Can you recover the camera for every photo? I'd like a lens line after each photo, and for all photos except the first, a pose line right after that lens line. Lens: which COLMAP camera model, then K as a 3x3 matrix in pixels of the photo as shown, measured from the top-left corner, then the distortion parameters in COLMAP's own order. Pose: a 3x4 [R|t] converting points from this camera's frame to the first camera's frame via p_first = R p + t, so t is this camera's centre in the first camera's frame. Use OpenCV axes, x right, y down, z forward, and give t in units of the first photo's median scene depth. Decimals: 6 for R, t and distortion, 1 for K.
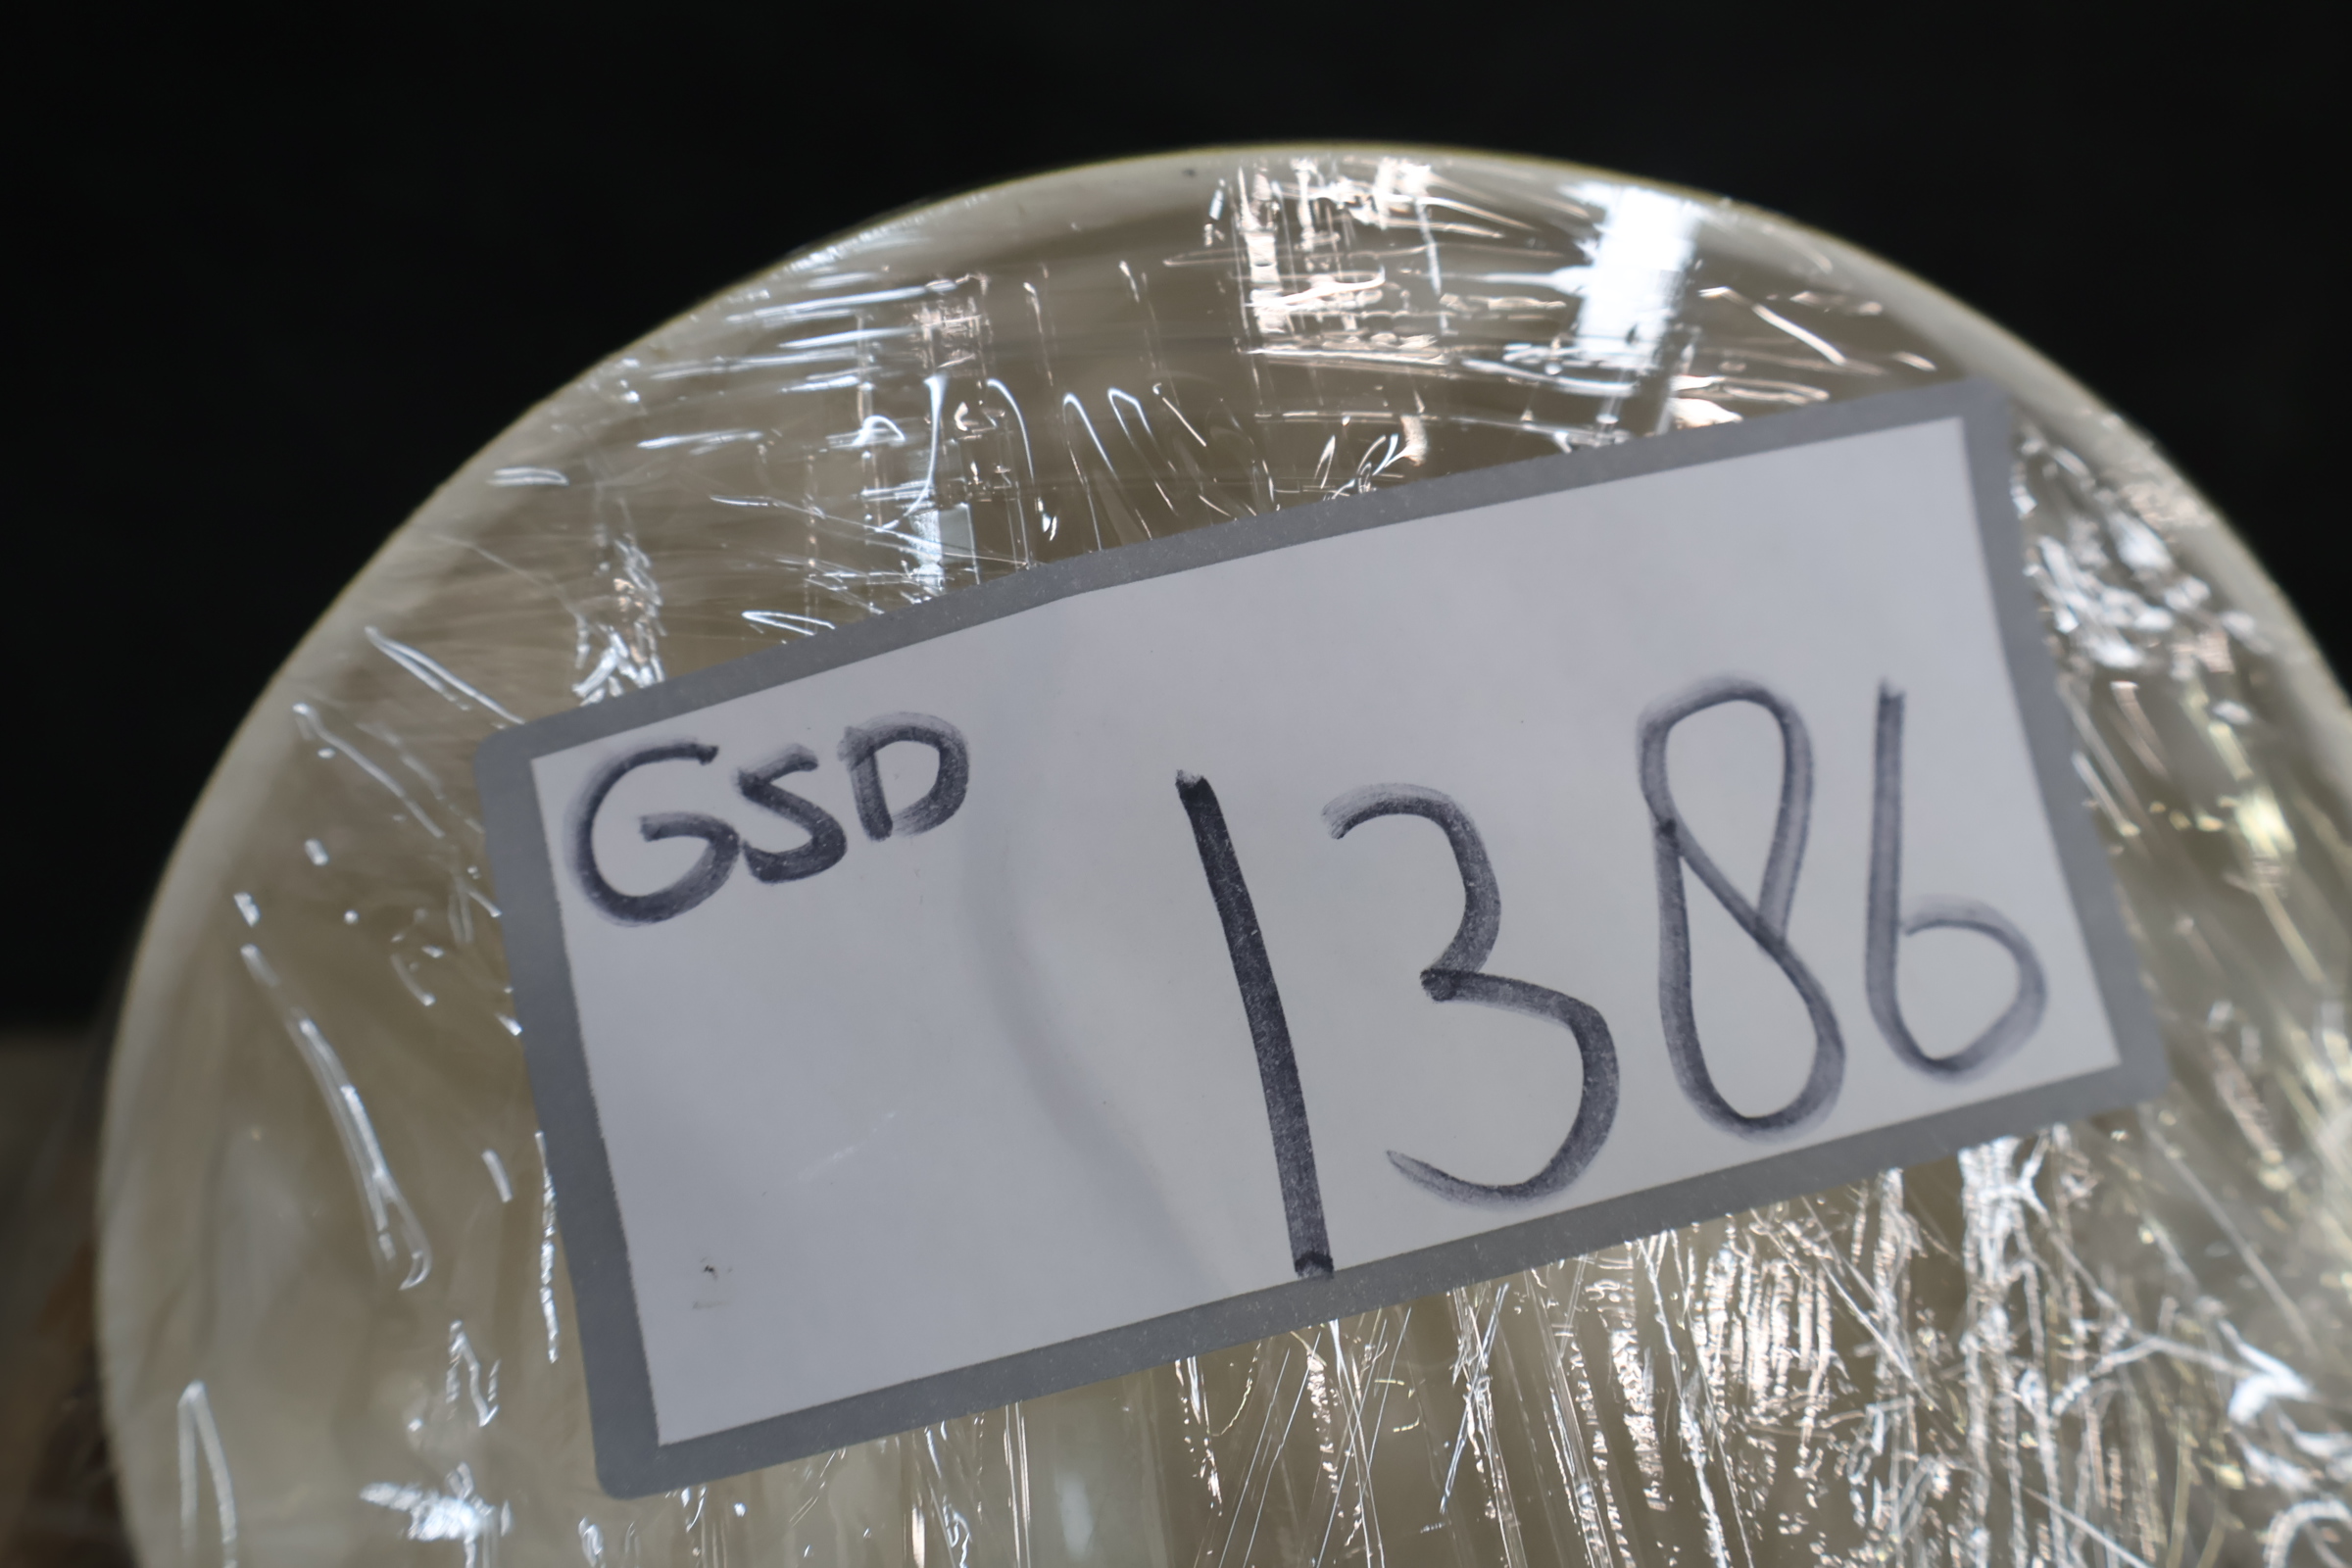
lens RADIAL K [[2419.8, 0, 1182.2], [0, 2419.8, 784.5], [0, 0, 1]] dist [0.026613, 0.012264]
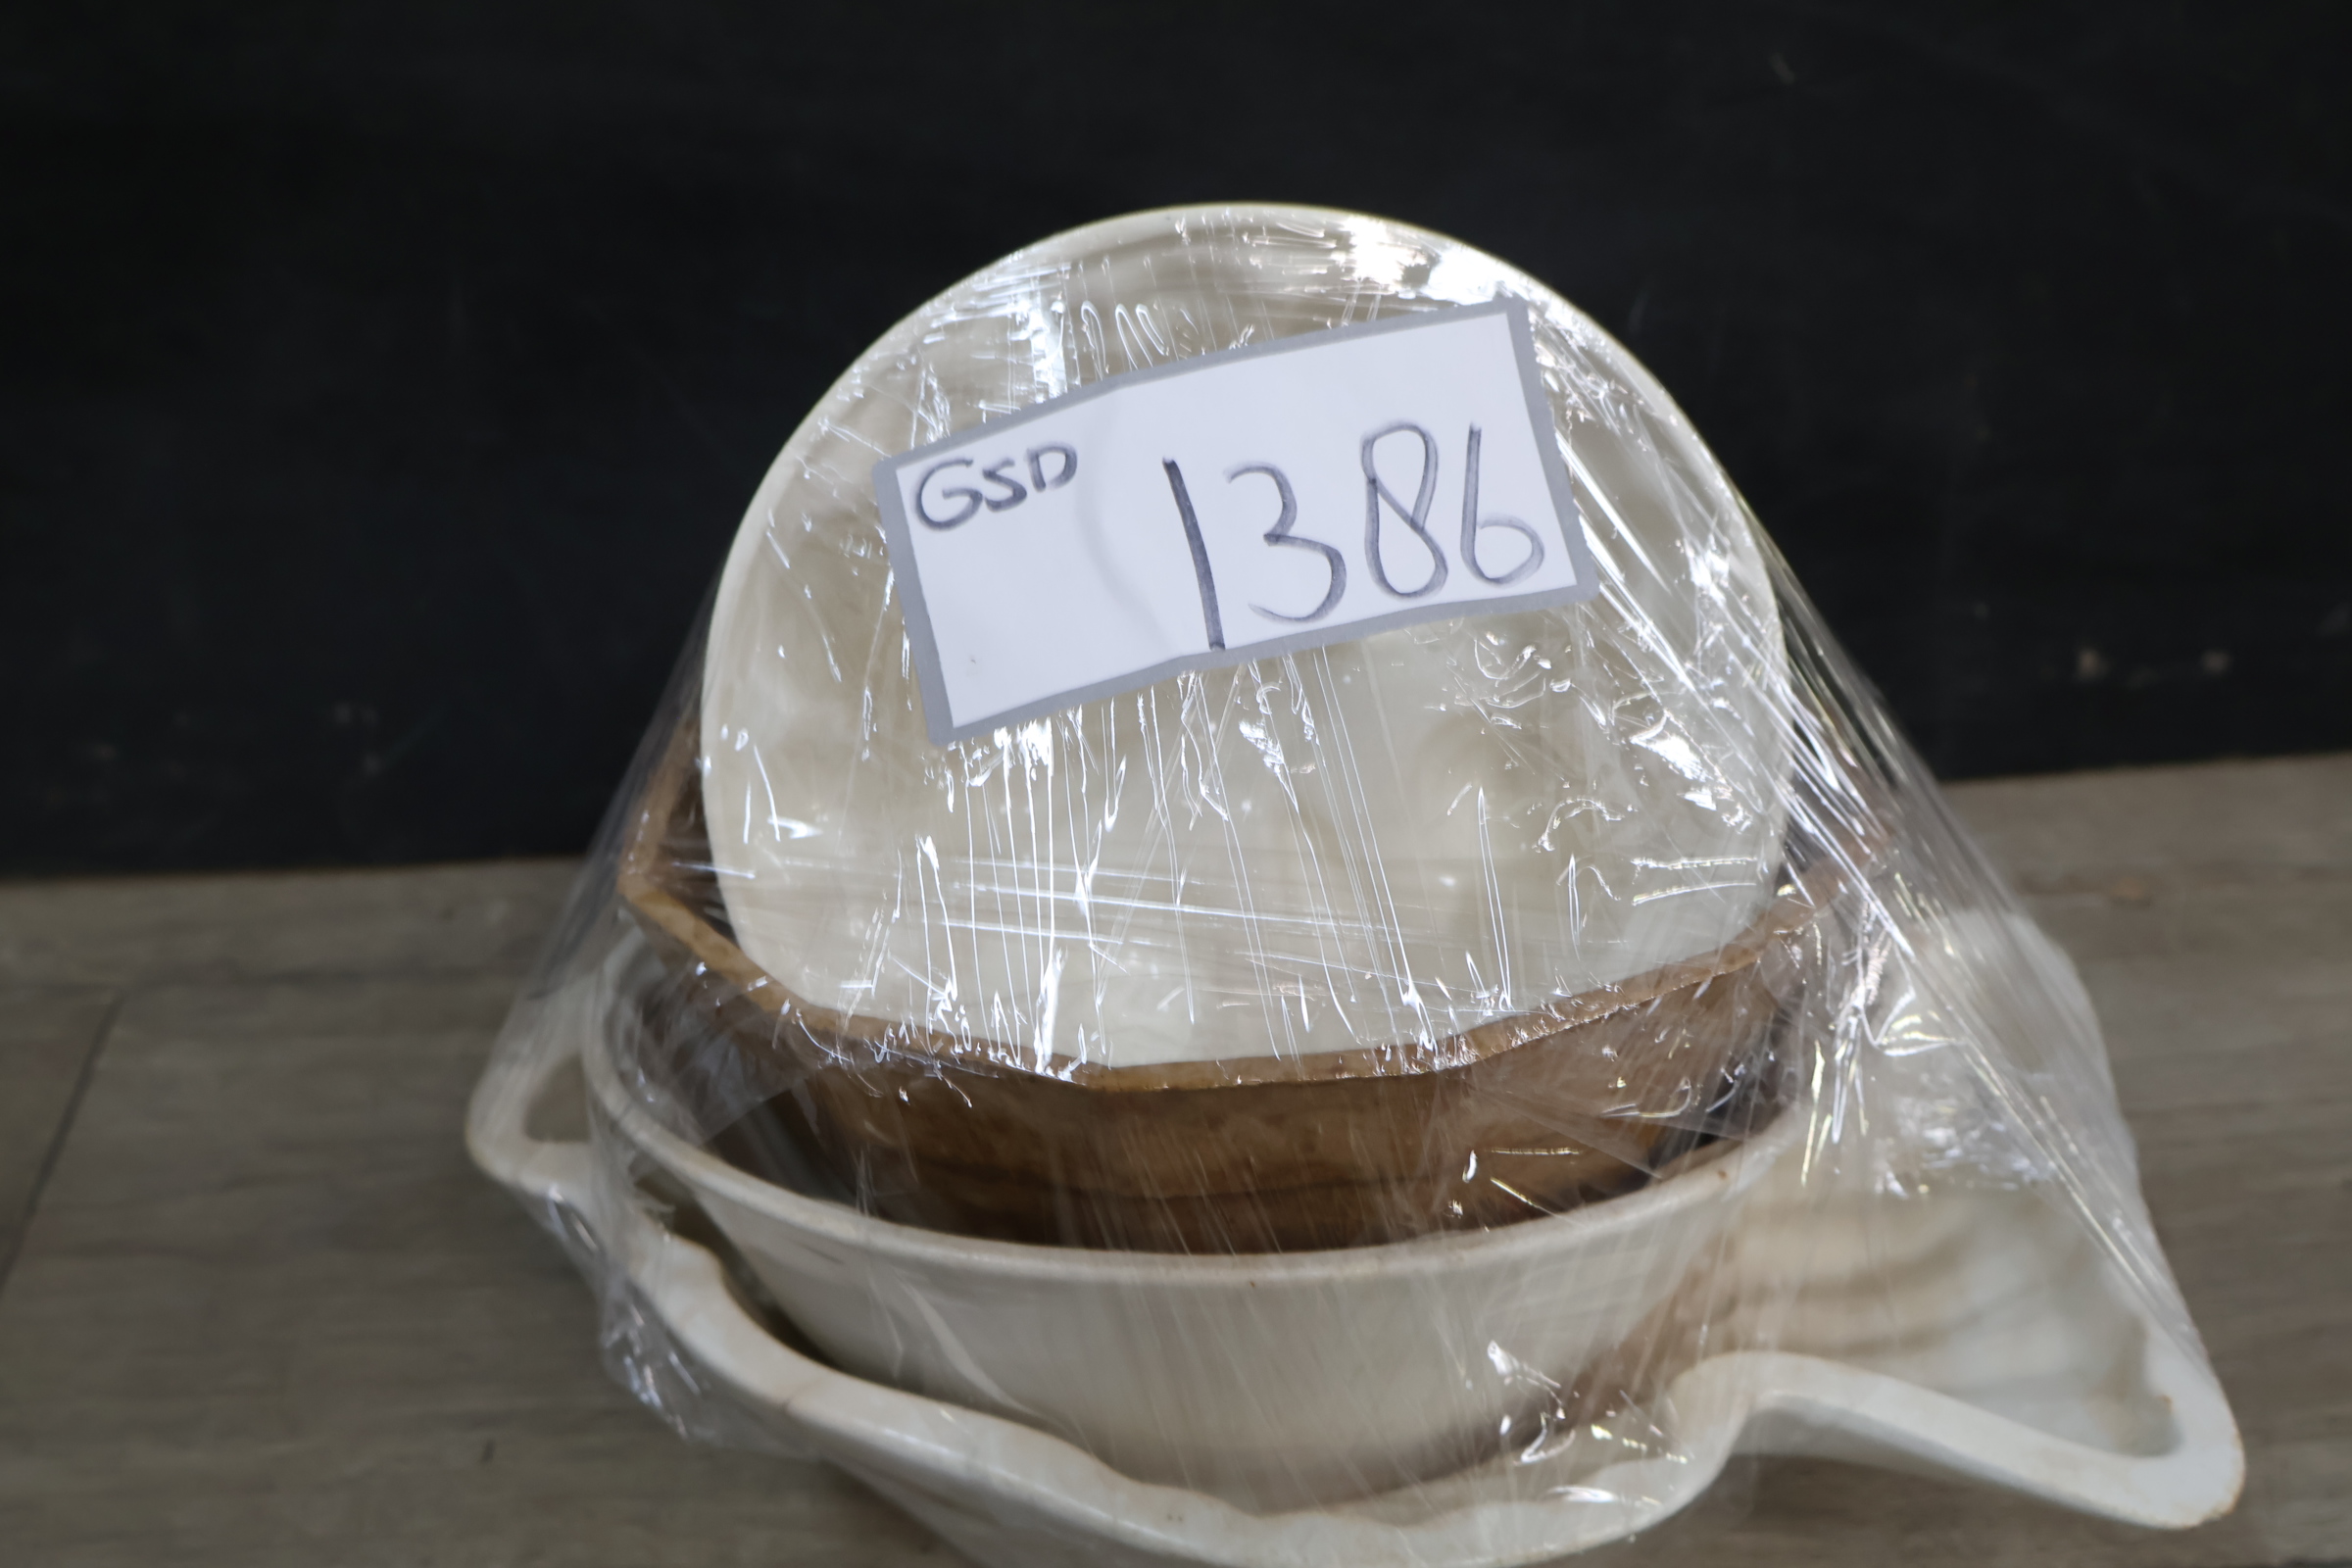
lens RADIAL K [[2445.0, 0, 1172.8], [0, 2445.0, 784.2], [0, 0, 1]] dist [-0.008072, 0.006470]
pose [[0.996880, -0.018529, -0.076727, 0.184127], [0.012197, 0.996543, -0.082184, 0.506581], [0.077985, 0.080991, 0.993659, -1.360641]]
